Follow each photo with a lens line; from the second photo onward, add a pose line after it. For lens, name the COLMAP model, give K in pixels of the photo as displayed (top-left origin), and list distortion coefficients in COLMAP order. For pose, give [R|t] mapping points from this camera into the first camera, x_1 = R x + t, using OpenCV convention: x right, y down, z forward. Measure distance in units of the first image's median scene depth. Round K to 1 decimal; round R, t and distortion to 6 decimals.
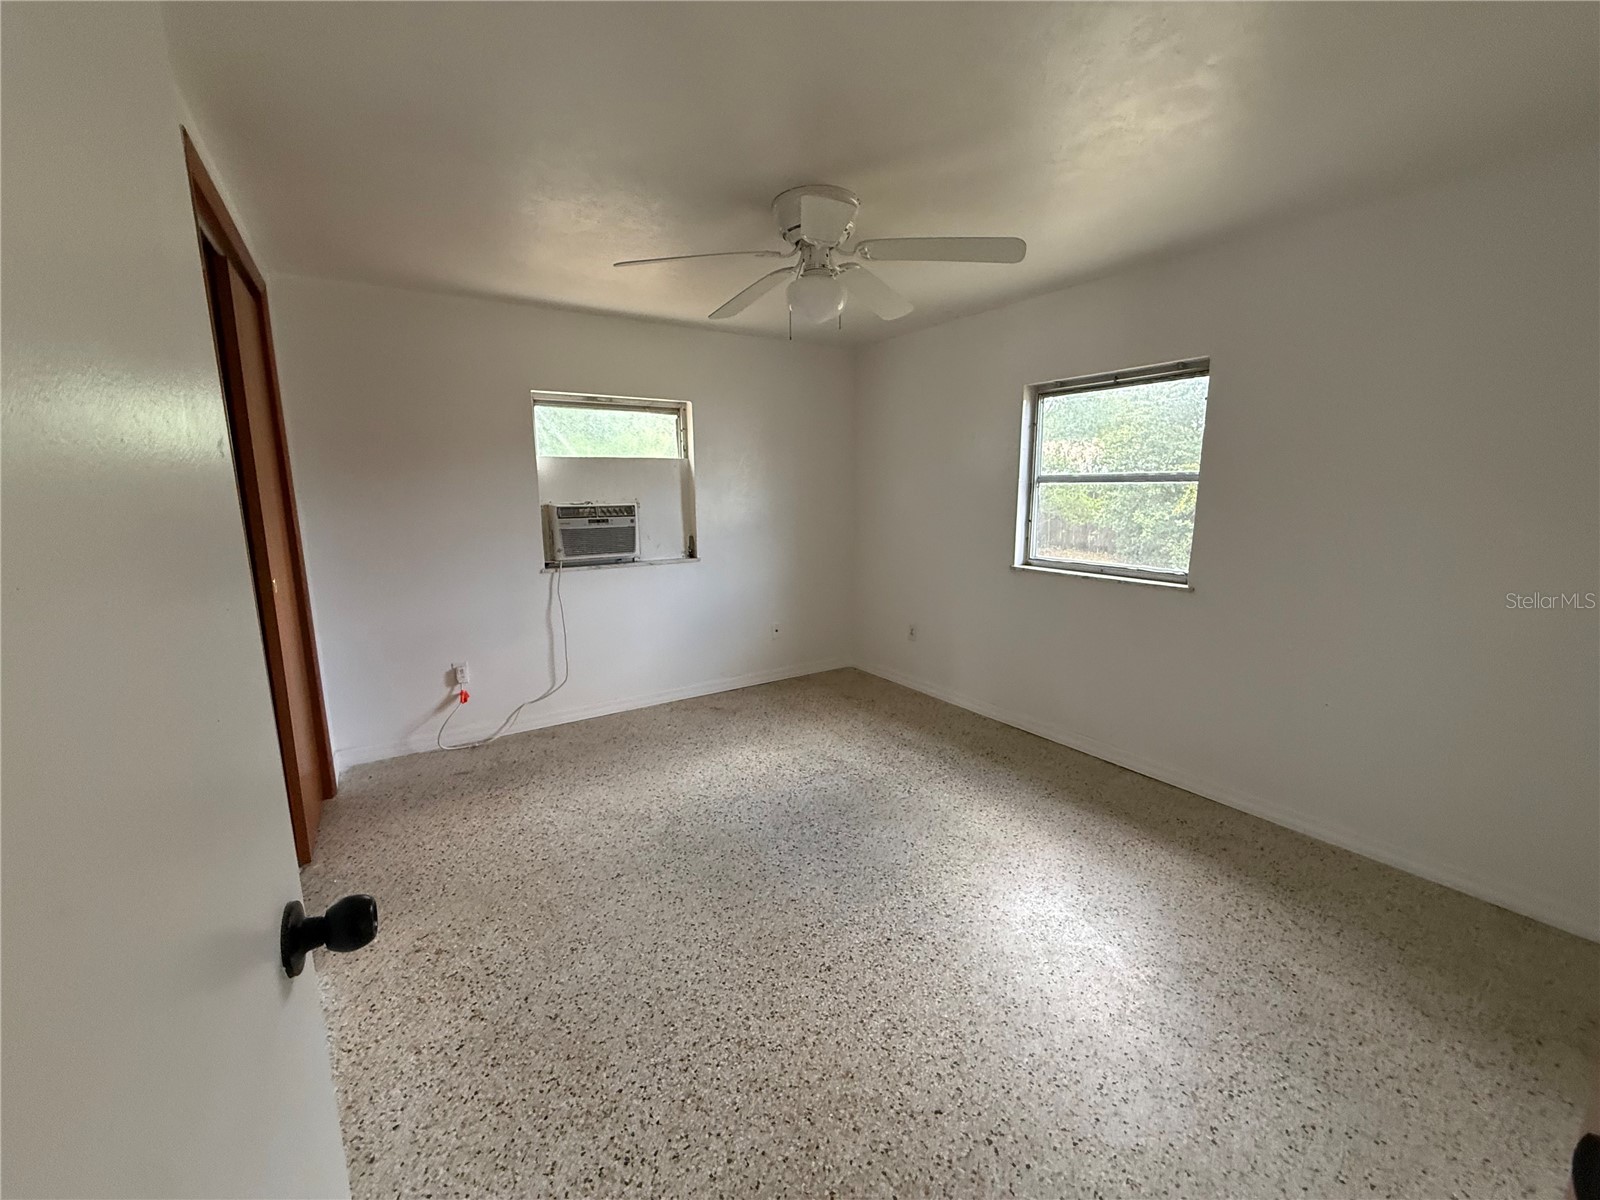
lens RADIAL K [[642.7, 0, 799.8], [0, 642.7, 599.8], [0, 0, 1]] dist [0.002408, -0.000948]
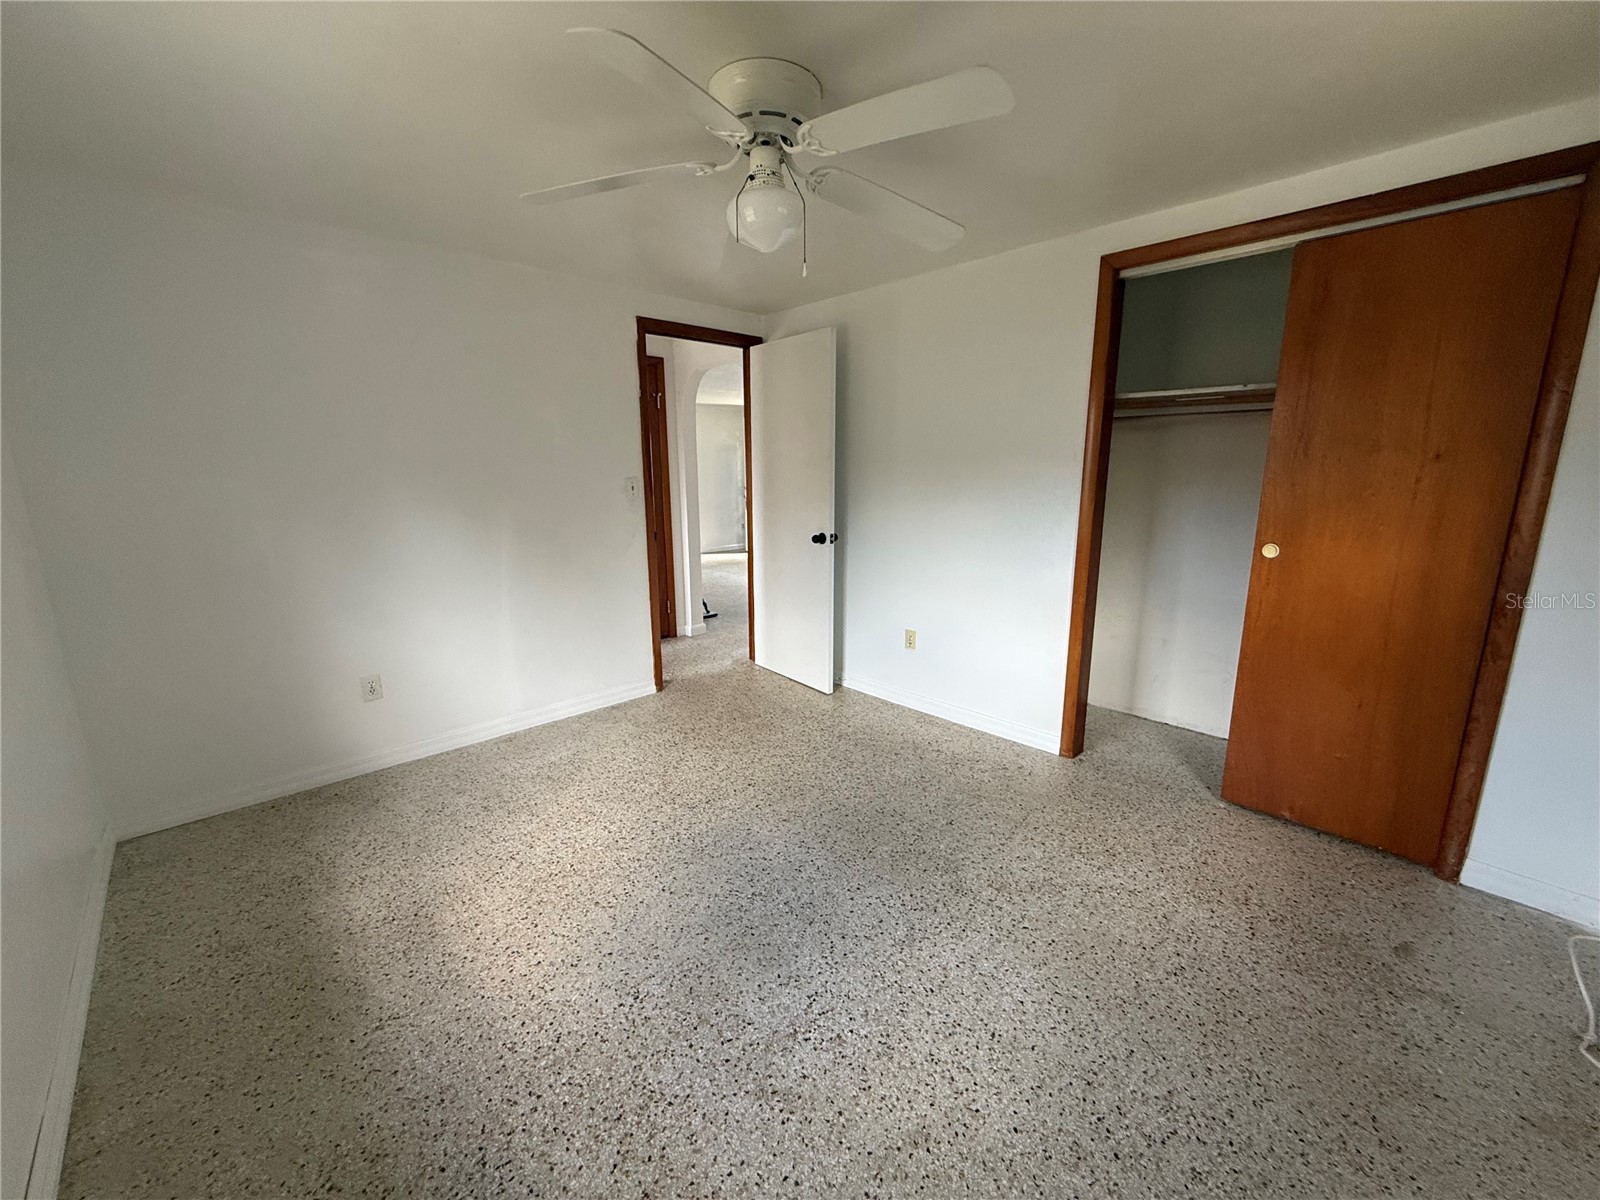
lens RADIAL K [[642.7, 0, 799.6], [0, 642.7, 599.8], [0, 0, 1]] dist [0.002408, -0.000948]
pose [[-0.983707, 0.049977, -0.172690, 0.114439], [-0.017270, 0.929871, 0.367480, -0.264293], [0.178945, 0.364475, -0.913858, 1.518312]]
